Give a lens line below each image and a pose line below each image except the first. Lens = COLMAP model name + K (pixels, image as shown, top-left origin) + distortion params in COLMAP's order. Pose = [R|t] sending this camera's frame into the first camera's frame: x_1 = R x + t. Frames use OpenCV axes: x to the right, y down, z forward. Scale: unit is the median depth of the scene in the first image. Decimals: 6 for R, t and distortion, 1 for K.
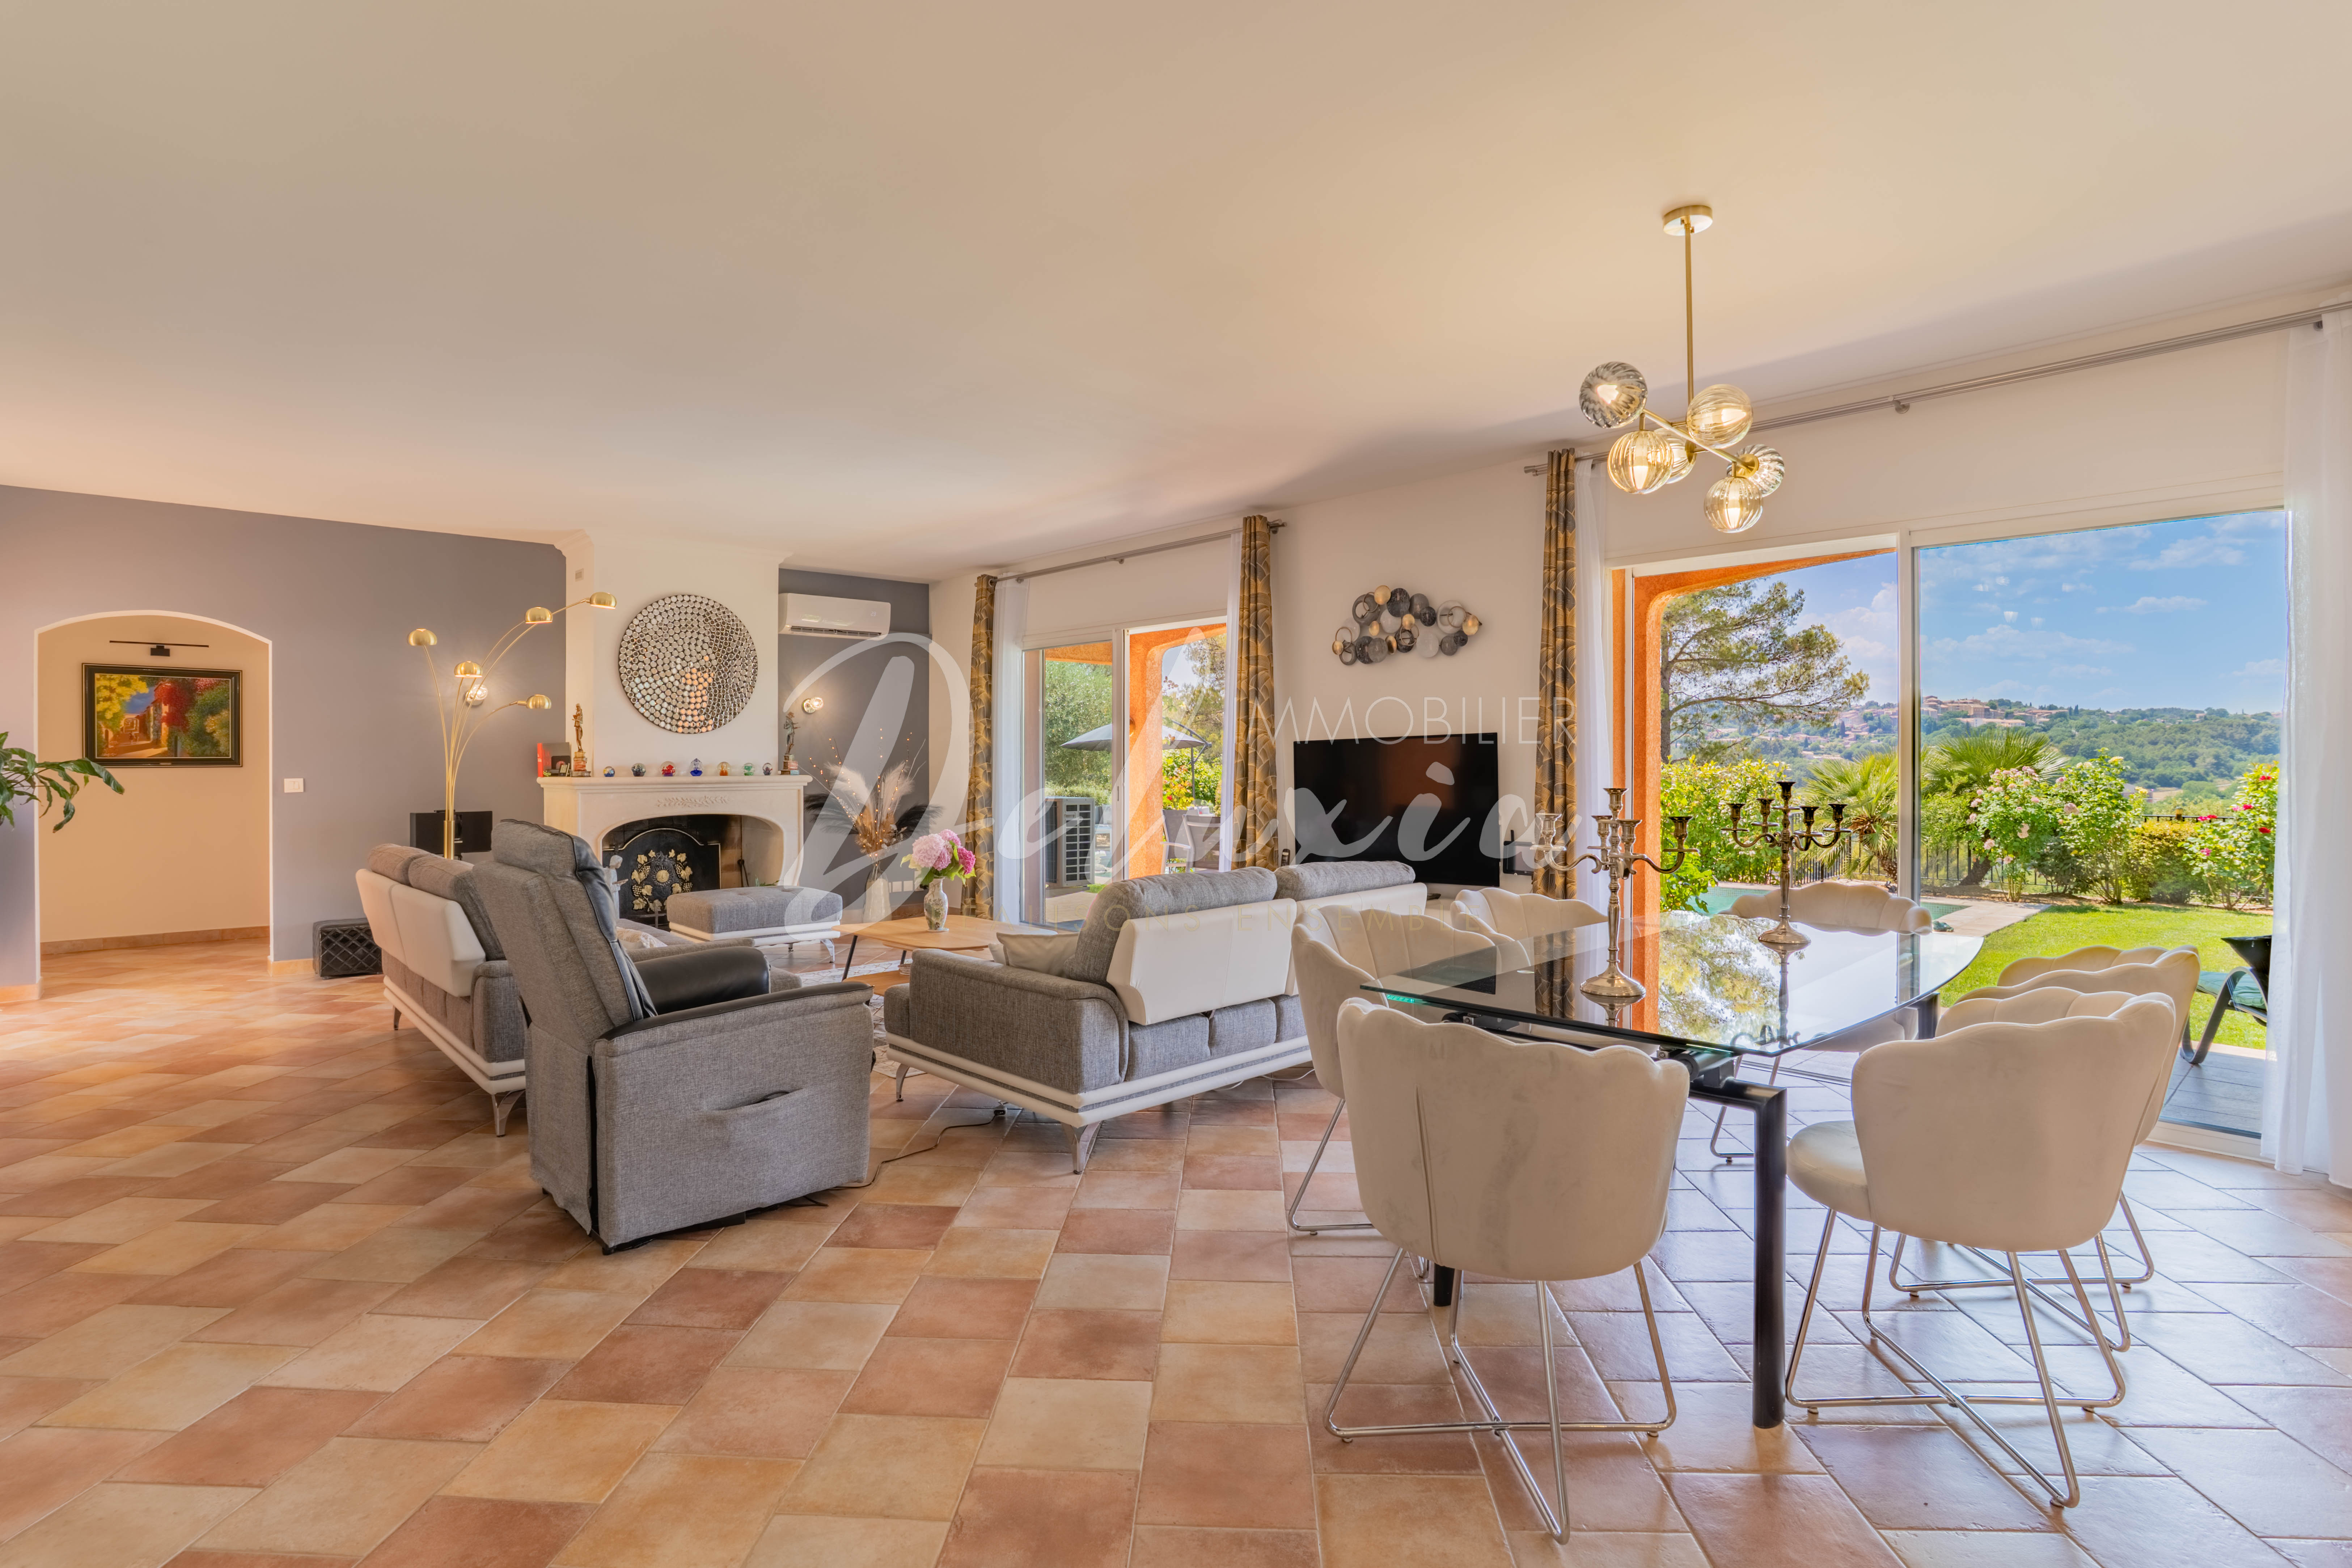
lens RADIAL K [[1217.1, 0, 1176.0], [0, 1217.1, 784.0], [0, 0, 1]] dist [-0.000018, -0.000007]
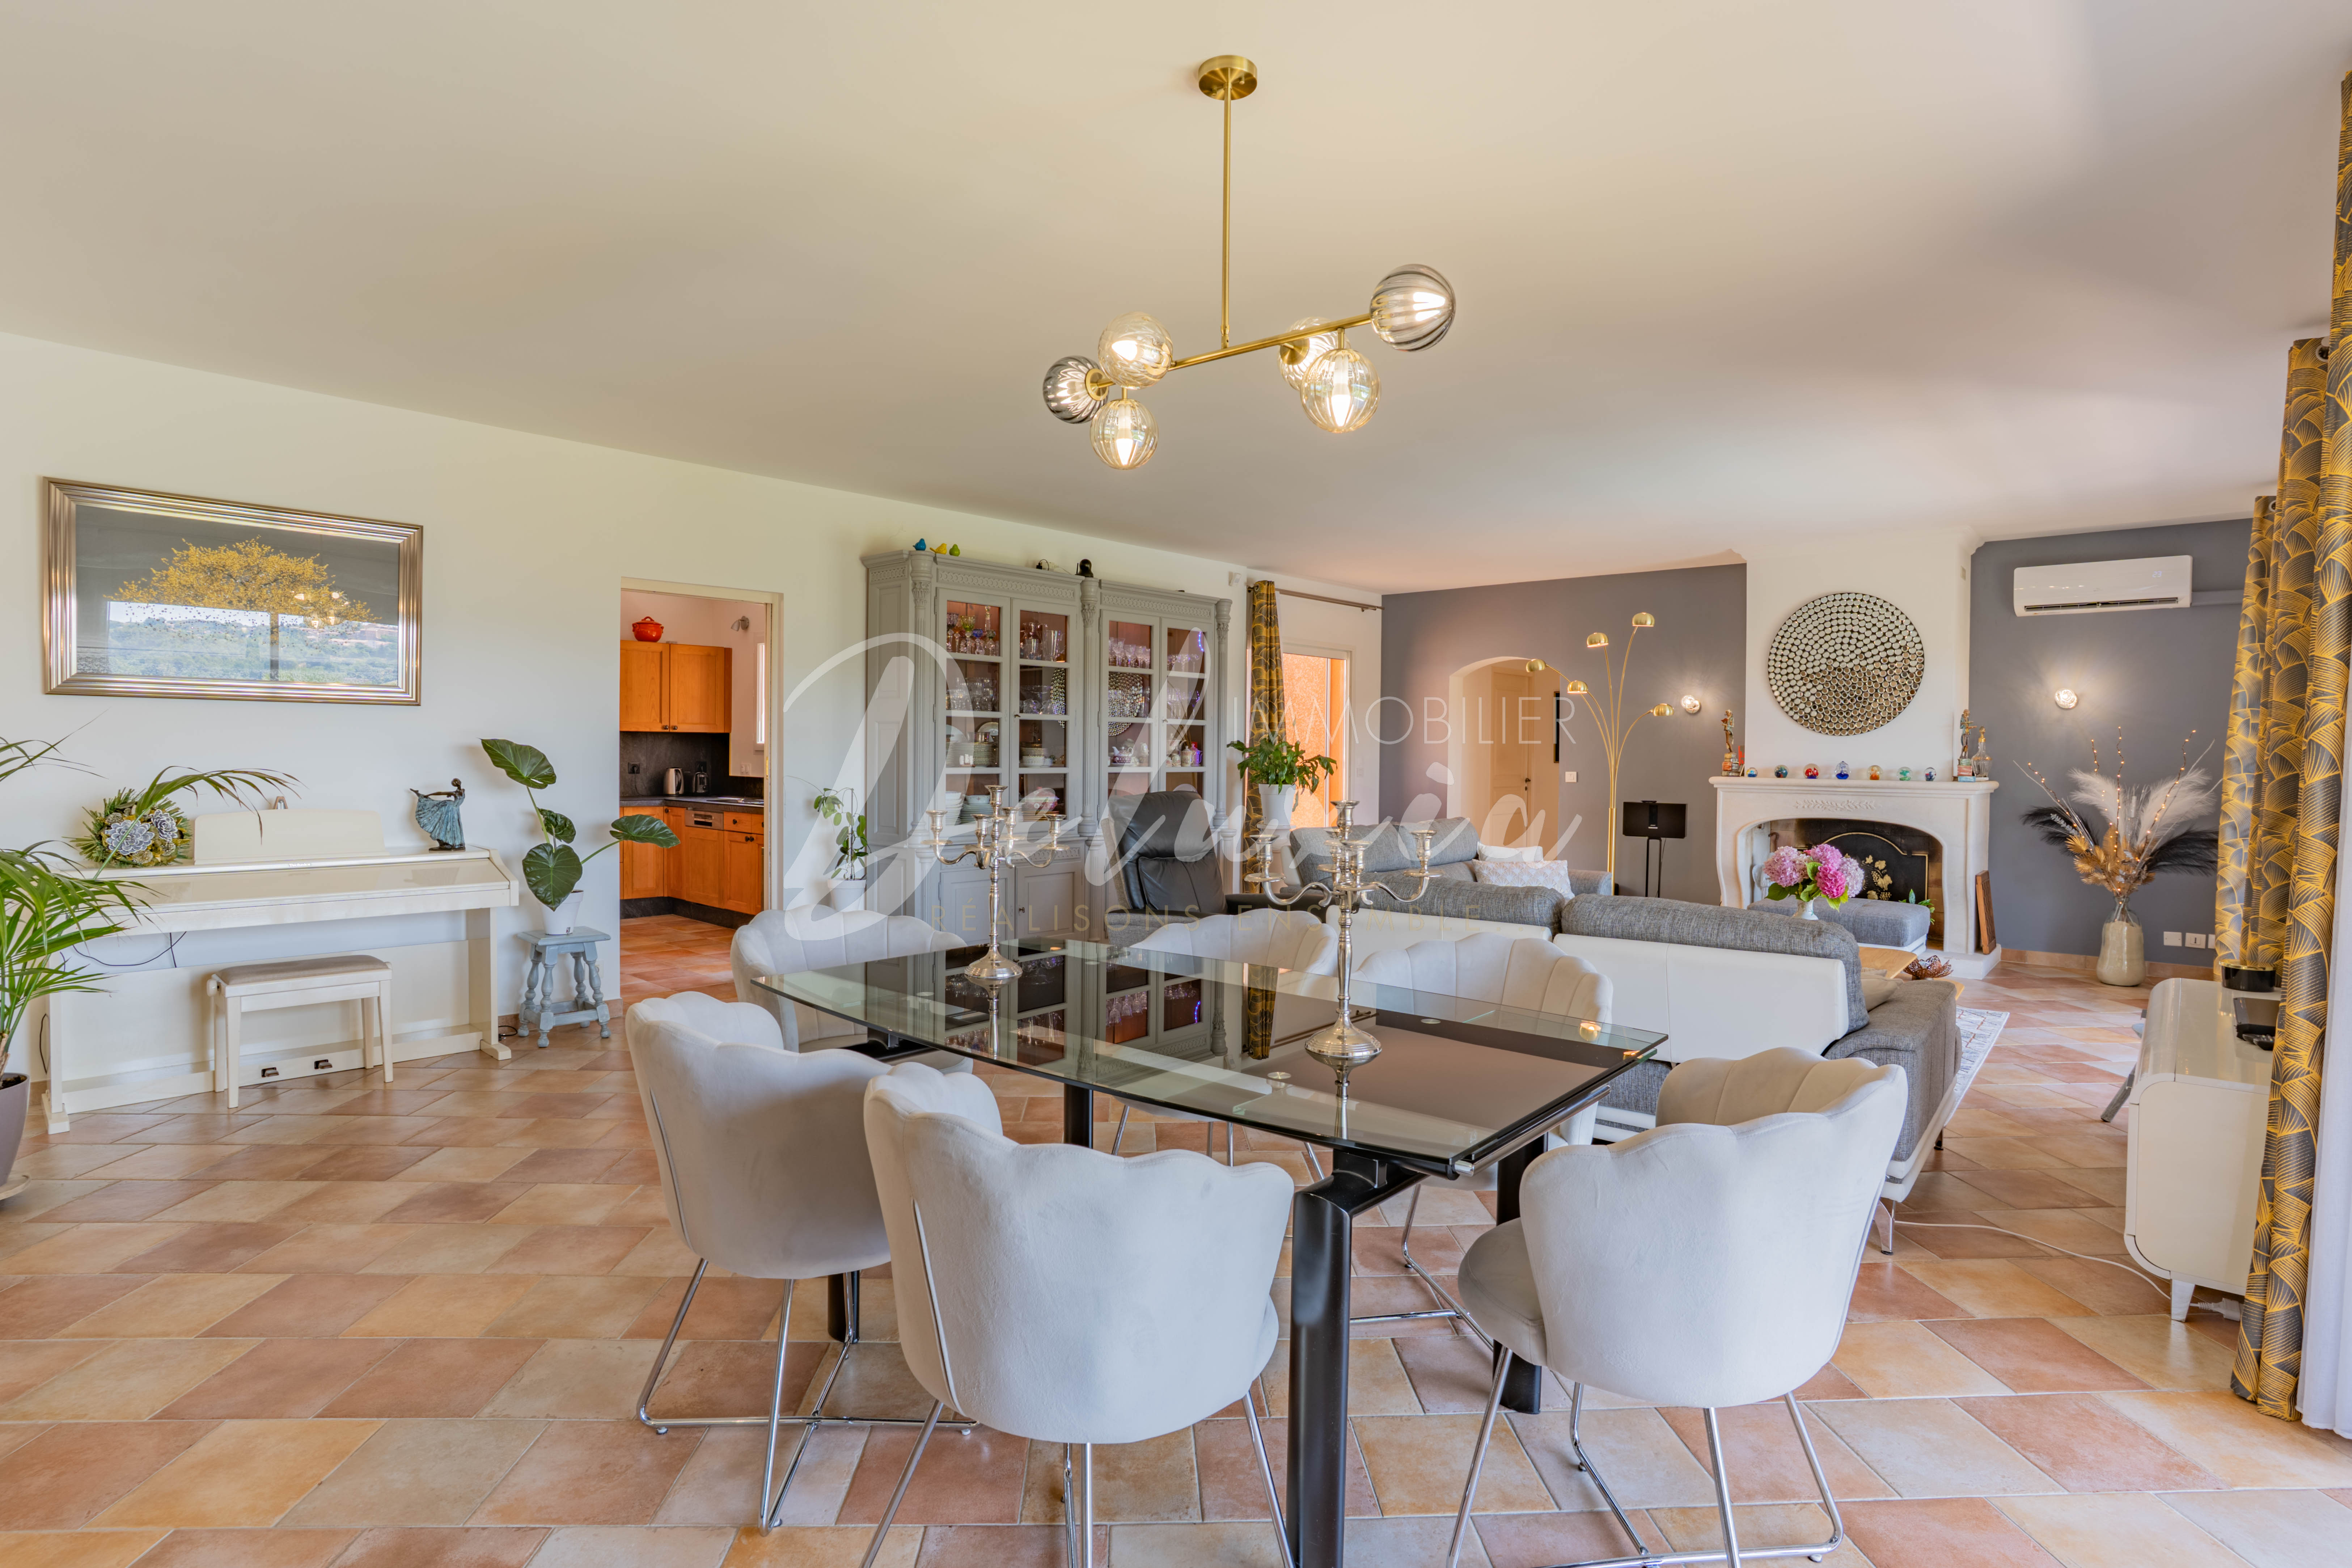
lens RADIAL K [[1262.6, 0, 1176.0], [0, 1262.6, 784.0], [0, 0, 1]] dist [-0.000040, 0.000000]
pose [[0.126107, 0.028553, -0.991606, 0.523175], [-0.027783, 0.999295, 0.025242, -0.013093], [0.991628, 0.024367, 0.126811, 0.334126]]
